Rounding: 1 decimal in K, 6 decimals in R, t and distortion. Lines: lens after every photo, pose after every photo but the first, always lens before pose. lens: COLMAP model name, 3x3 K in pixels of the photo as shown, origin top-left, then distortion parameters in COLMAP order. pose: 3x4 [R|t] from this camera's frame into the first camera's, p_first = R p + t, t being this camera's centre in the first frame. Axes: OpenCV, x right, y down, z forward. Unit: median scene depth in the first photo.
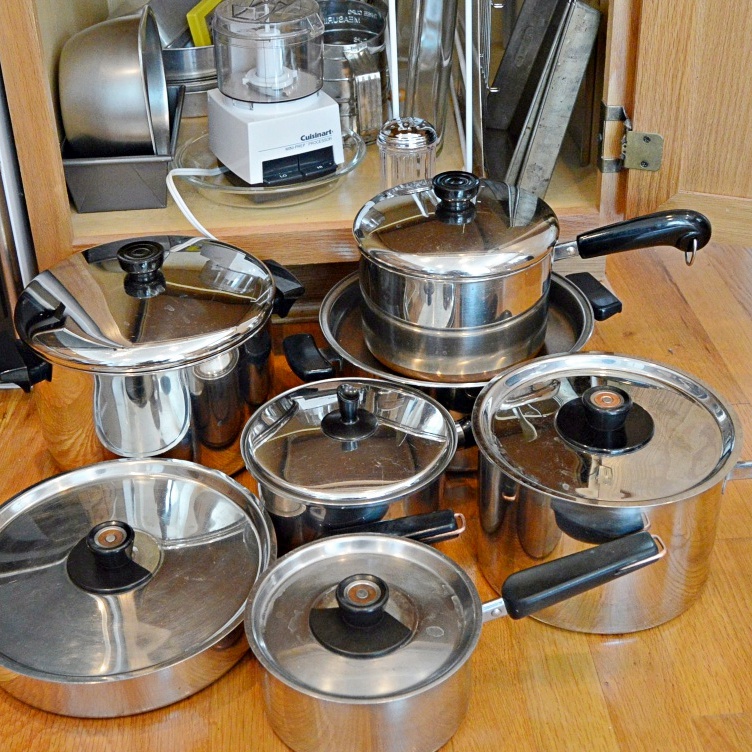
lens RADIAL K [[807.1, 0, 376.0], [0, 807.1, 376.0], [0, 0, 1]] dist [-0.346144, 0.458745]
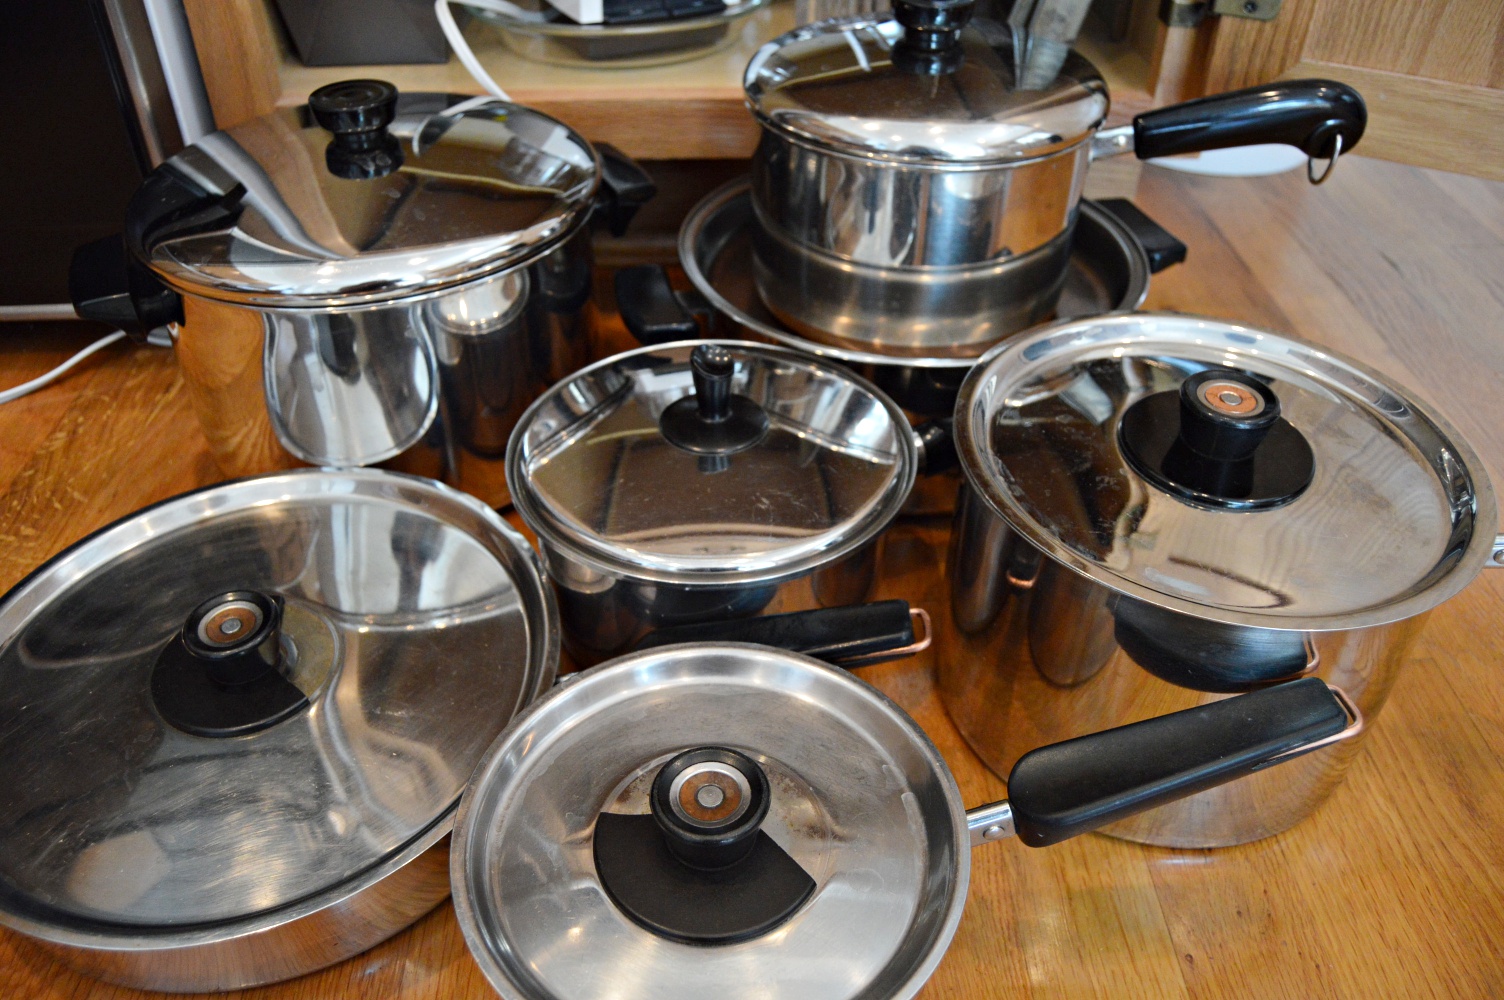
lens RADIAL K [[1150.9, 0, 752.0], [0, 1150.9, 500.0], [0, 0, 1]] dist [-0.003214, -0.000876]
pose [[0.998709, 0.048883, -0.013836, 0.003912], [-0.046791, 0.991149, 0.124236, 0.012392], [0.019786, -0.123429, 0.992156, 0.189683]]
